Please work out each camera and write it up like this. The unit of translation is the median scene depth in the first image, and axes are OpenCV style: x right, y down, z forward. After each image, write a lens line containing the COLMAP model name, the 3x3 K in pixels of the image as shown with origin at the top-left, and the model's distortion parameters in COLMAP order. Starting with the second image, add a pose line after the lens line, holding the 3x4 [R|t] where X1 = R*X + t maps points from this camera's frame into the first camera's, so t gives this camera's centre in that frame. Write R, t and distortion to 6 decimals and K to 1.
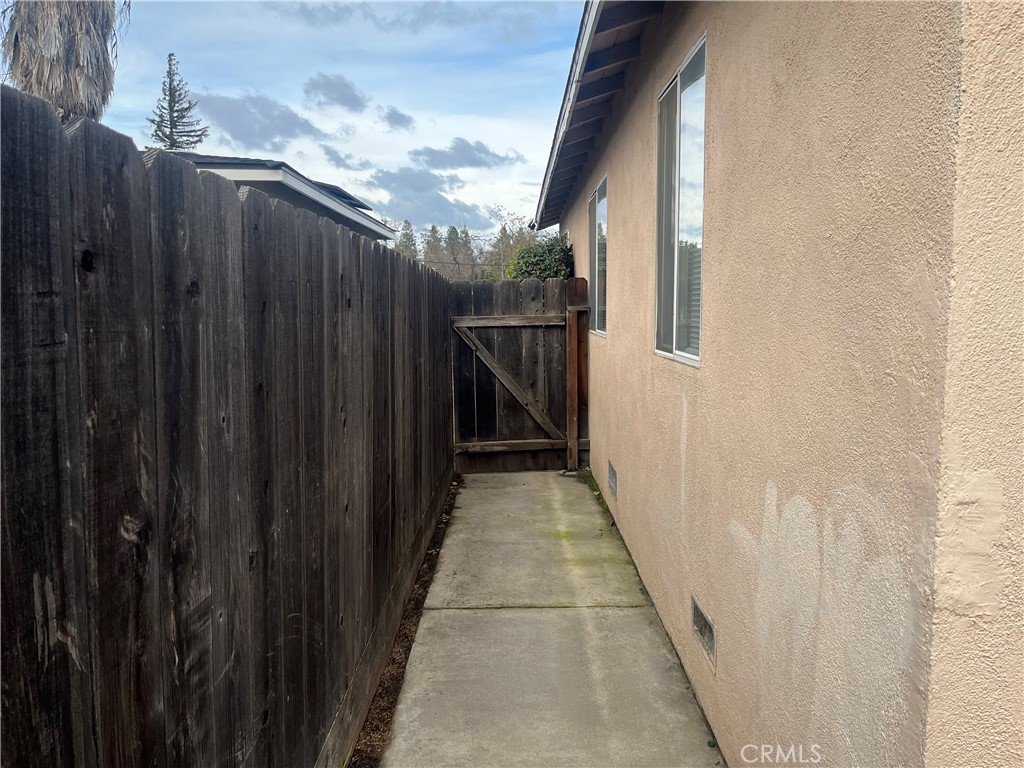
lens RADIAL K [[768.9, 0, 512.3], [0, 768.9, 381.6], [0, 0, 1]] dist [0.040215, -0.050403]
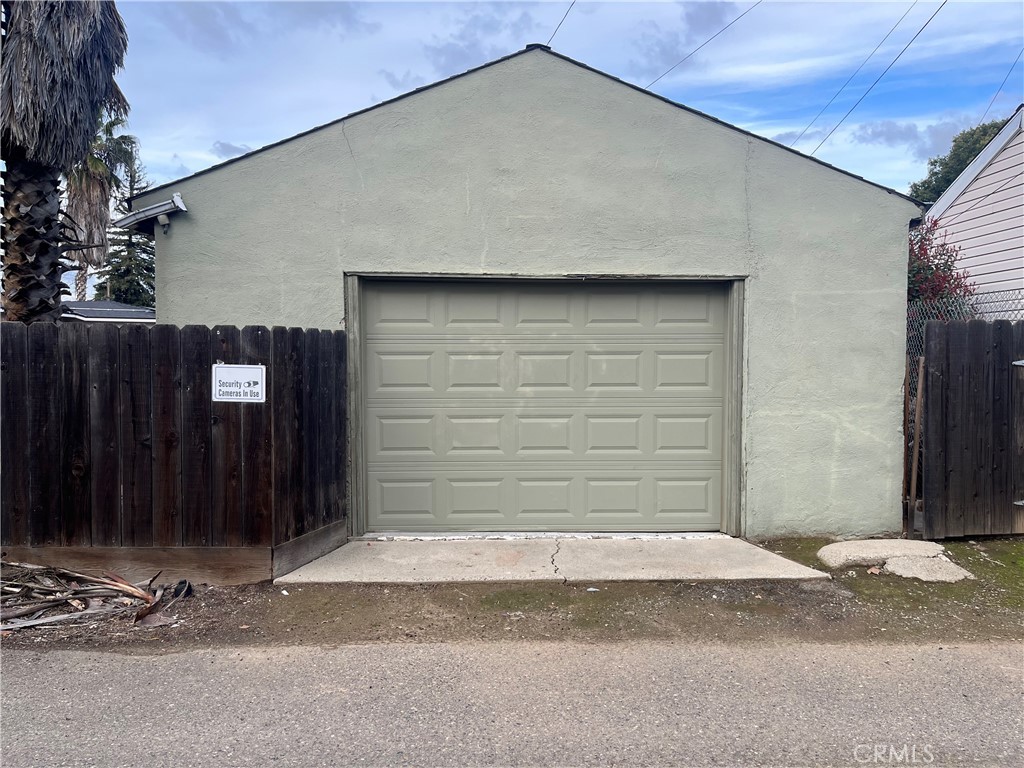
lens RADIAL K [[768.9, 0, 512.0], [0, 768.9, 383.3], [0, 0, 1]] dist [0.040215, -0.050403]
pose [[0.998686, 0.001930, 0.051202, 0.082609], [0.001158, 0.998185, -0.060212, 0.020113], [-0.051226, 0.060192, 0.996872, -0.196916]]
